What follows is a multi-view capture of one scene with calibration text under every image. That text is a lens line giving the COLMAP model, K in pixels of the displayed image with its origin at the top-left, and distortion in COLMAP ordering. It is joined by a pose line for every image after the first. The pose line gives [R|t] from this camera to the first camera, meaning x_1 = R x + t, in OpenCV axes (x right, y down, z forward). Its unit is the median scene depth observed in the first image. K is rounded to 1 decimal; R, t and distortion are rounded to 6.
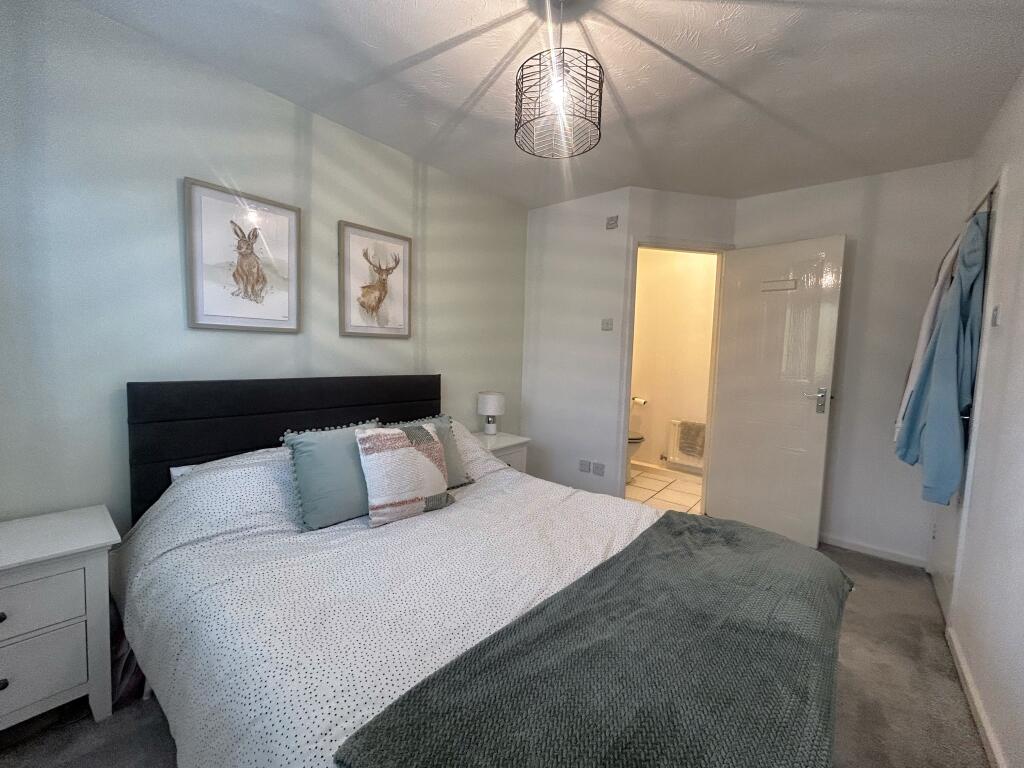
lens RADIAL K [[413.6, 0, 510.9], [0, 413.6, 382.2], [0, 0, 1]] dist [0.000386, 0.000035]
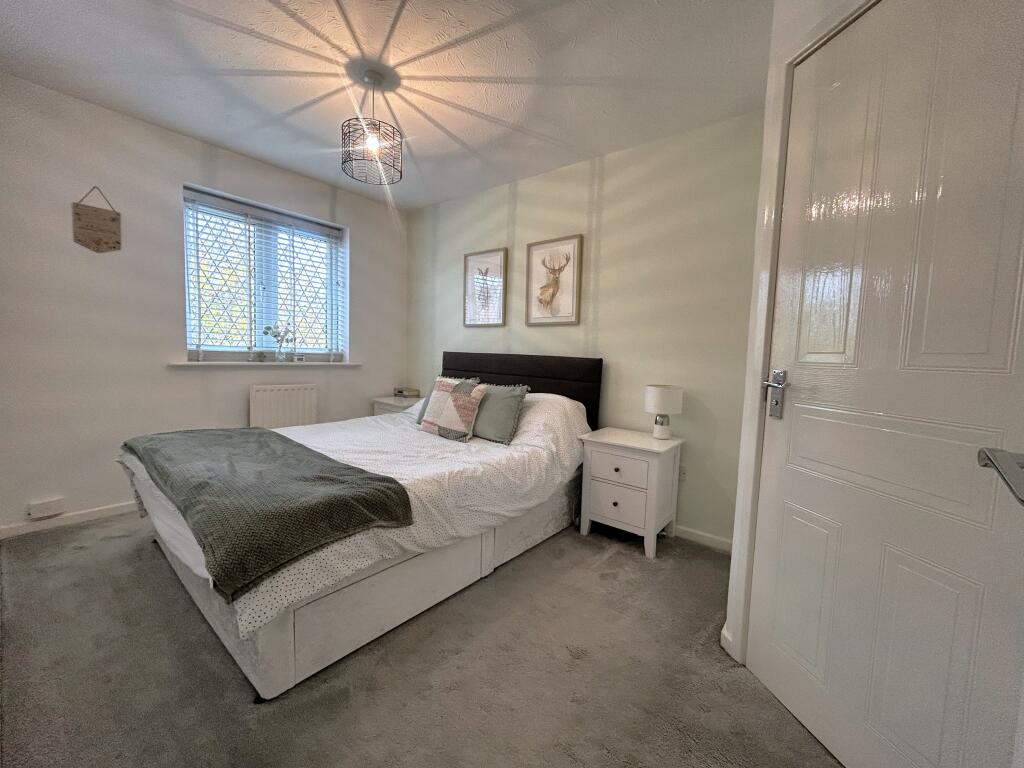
lens RADIAL K [[409.7, 0, 509.0], [0, 409.7, 385.2], [0, 0, 1]] dist [0.001598, 0.000039]
pose [[-0.005290, 0.069433, -0.997573, 0.967018], [-0.101026, 0.992445, 0.069611, -0.001901], [0.994870, 0.101149, 0.001765, 0.926173]]
